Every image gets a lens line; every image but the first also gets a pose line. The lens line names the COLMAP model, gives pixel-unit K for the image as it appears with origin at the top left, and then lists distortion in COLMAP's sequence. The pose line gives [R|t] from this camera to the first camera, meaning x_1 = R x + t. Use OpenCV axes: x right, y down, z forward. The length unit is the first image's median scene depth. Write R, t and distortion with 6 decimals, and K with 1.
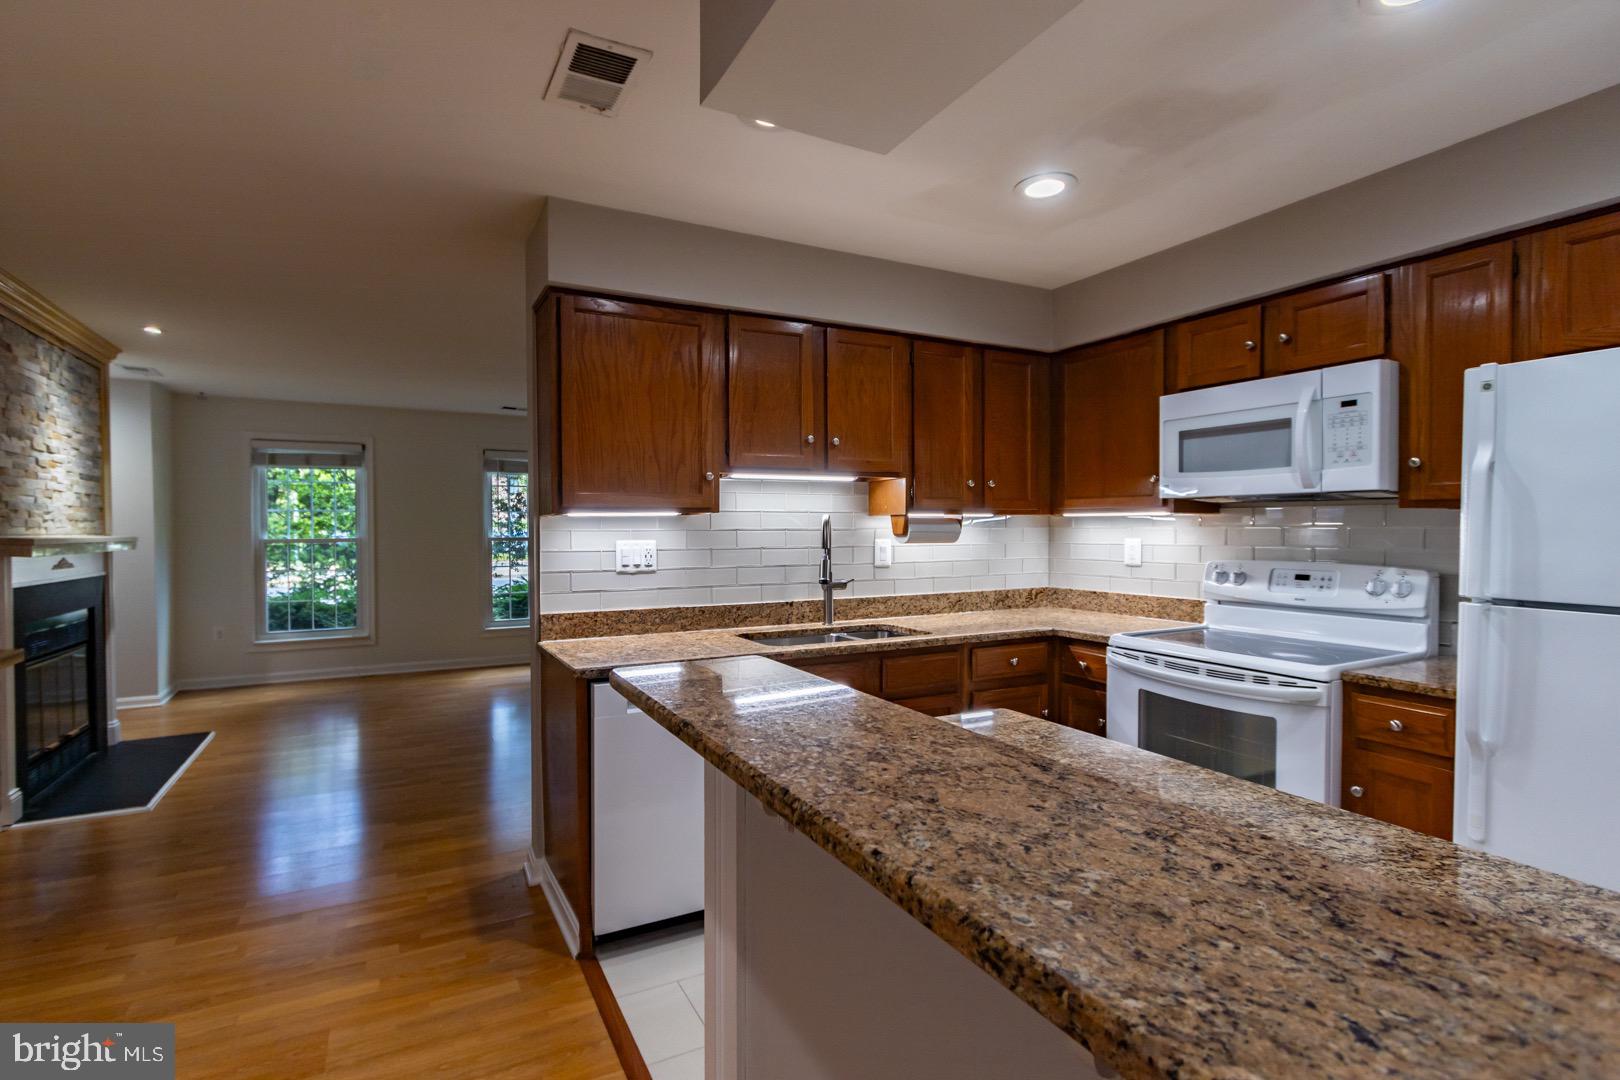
lens RADIAL K [[756.7, 0, 784.7], [0, 756.7, 543.9], [0, 0, 1]] dist [0.011688, -0.005852]
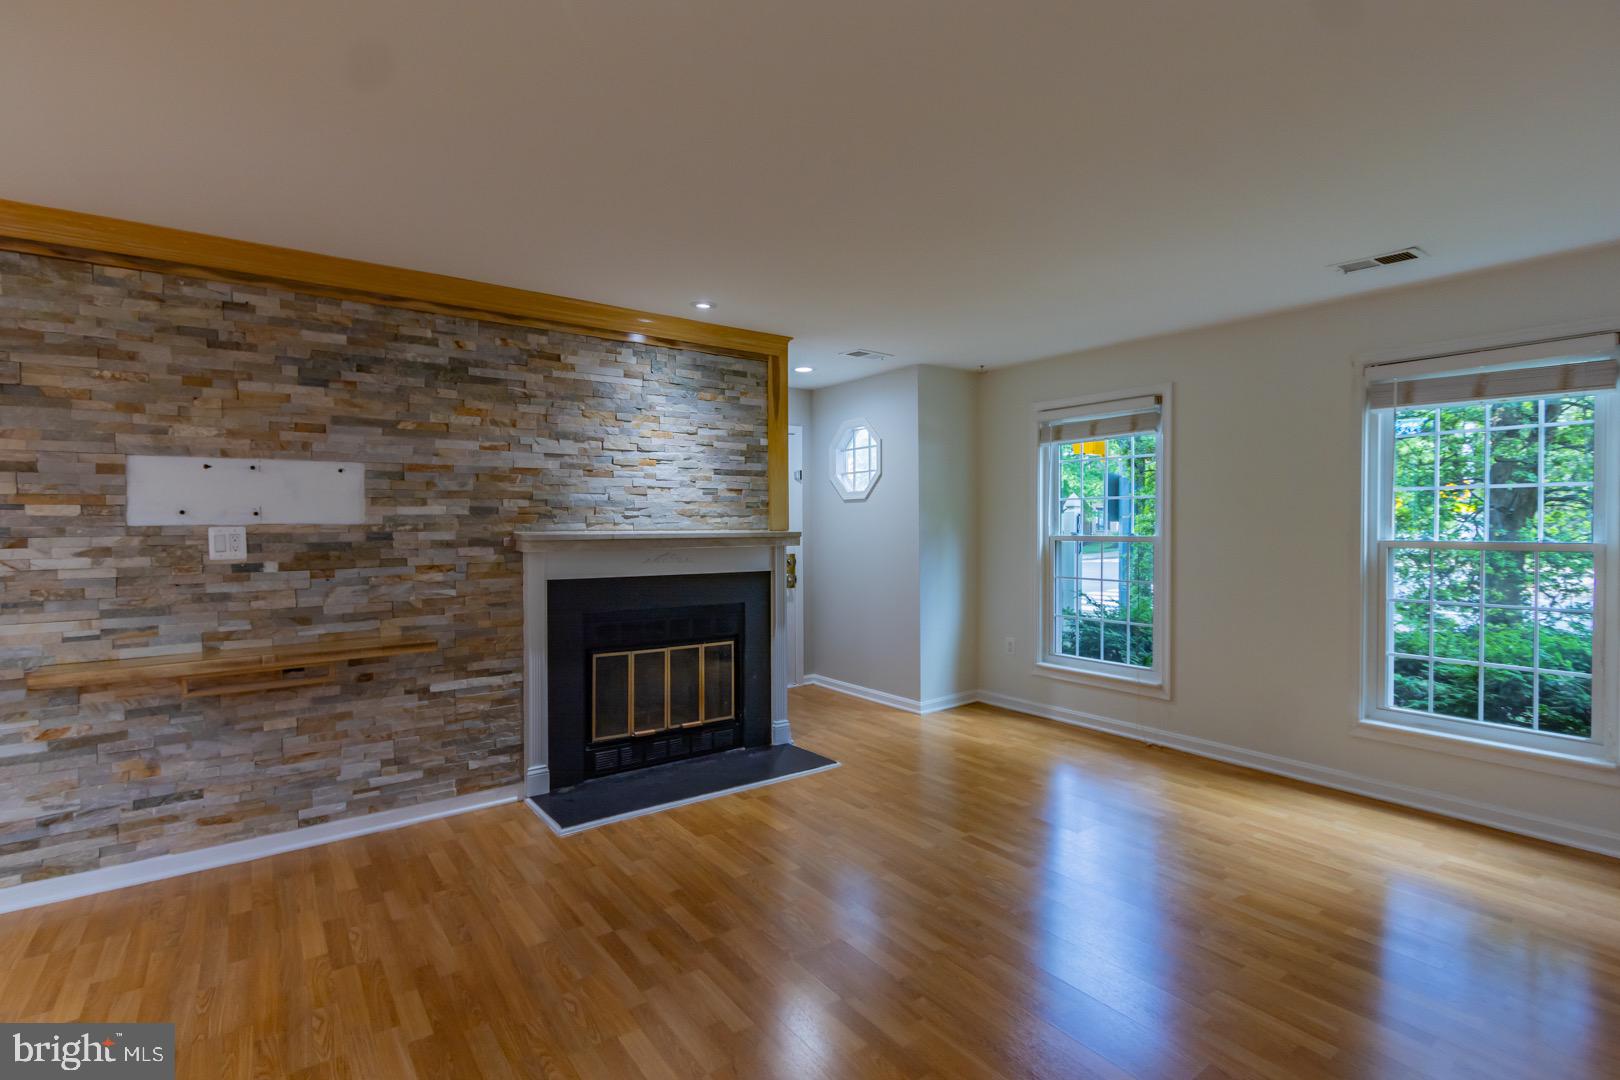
lens RADIAL K [[756.7, 0, 811.4], [0, 756.7, 539.2], [0, 0, 1]] dist [0.011688, -0.005852]
pose [[0.164160, 0.023898, -0.986144, 0.108442], [-0.017802, 0.999615, 0.021261, -0.029536], [0.986273, 0.014065, 0.164522, 1.207296]]
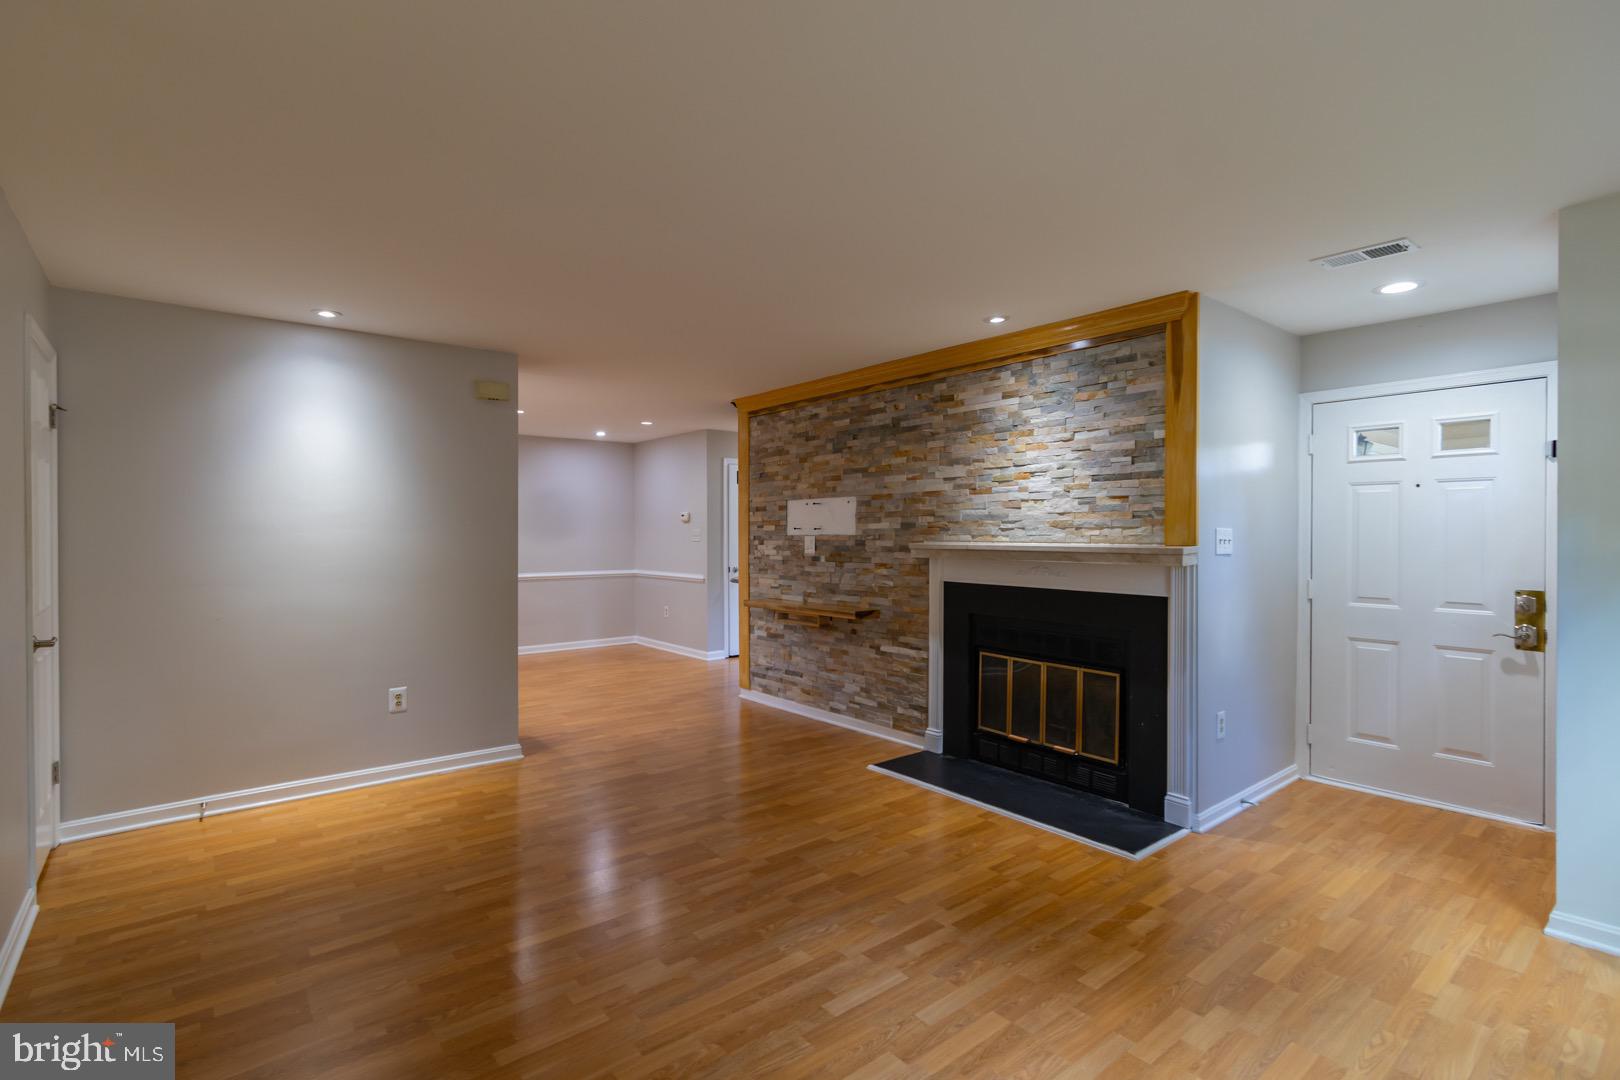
lens RADIAL K [[756.7, 0, 803.7], [0, 756.7, 548.2], [0, 0, 1]] dist [0.011688, -0.005852]
pose [[-0.975571, 0.006163, -0.219597, -0.494848], [-0.002696, 0.999195, 0.040017, -0.052066], [0.219667, 0.039631, -0.974770, 2.262009]]
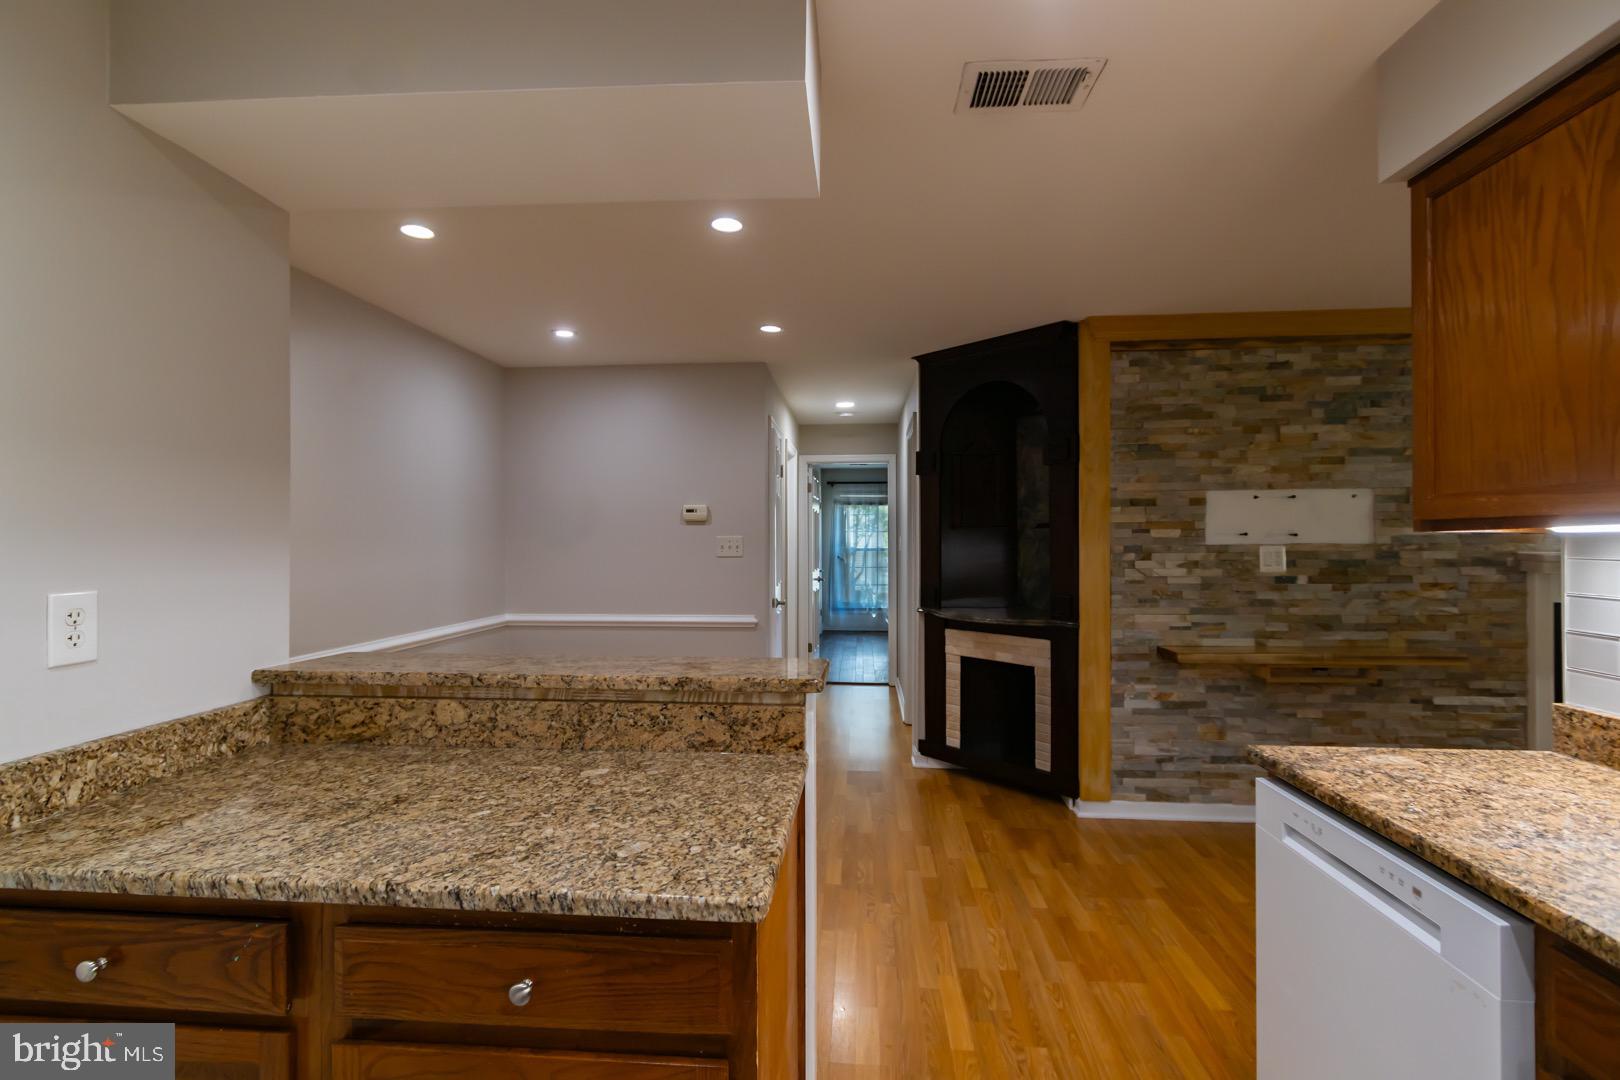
lens RADIAL K [[756.7, 0, 801.3], [0, 756.7, 526.3], [0, 0, 1]] dist [0.011688, -0.005852]
pose [[-0.519518, -0.012945, -0.854362, 0.385566], [-0.013626, 0.999884, -0.006864, -0.023949], [0.854351, 0.008076, -0.519634, 0.678063]]
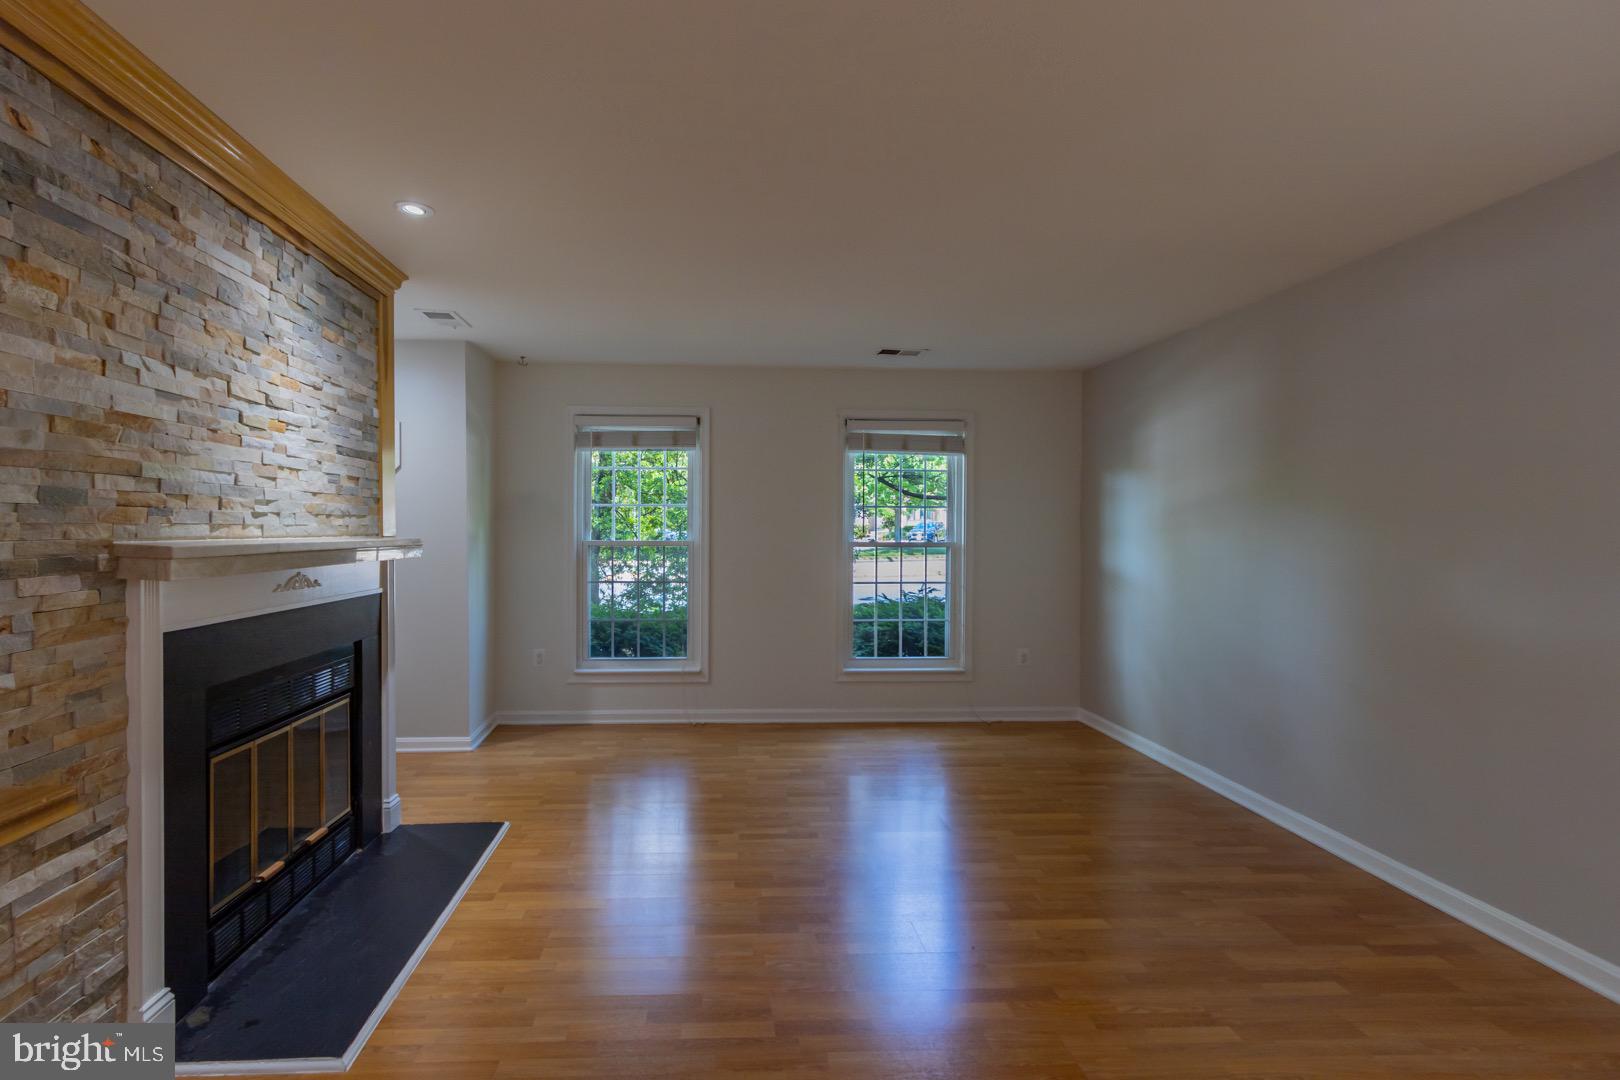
lens RADIAL K [[756.7, 0, 751.5], [0, 756.7, 543.9], [0, 0, 1]] dist [0.011688, -0.005852]
pose [[0.911524, 0.014674, -0.410985, -0.392011], [-0.014722, 0.999887, 0.003049, -0.016230], [0.410983, 0.003272, 0.911637, 0.673054]]
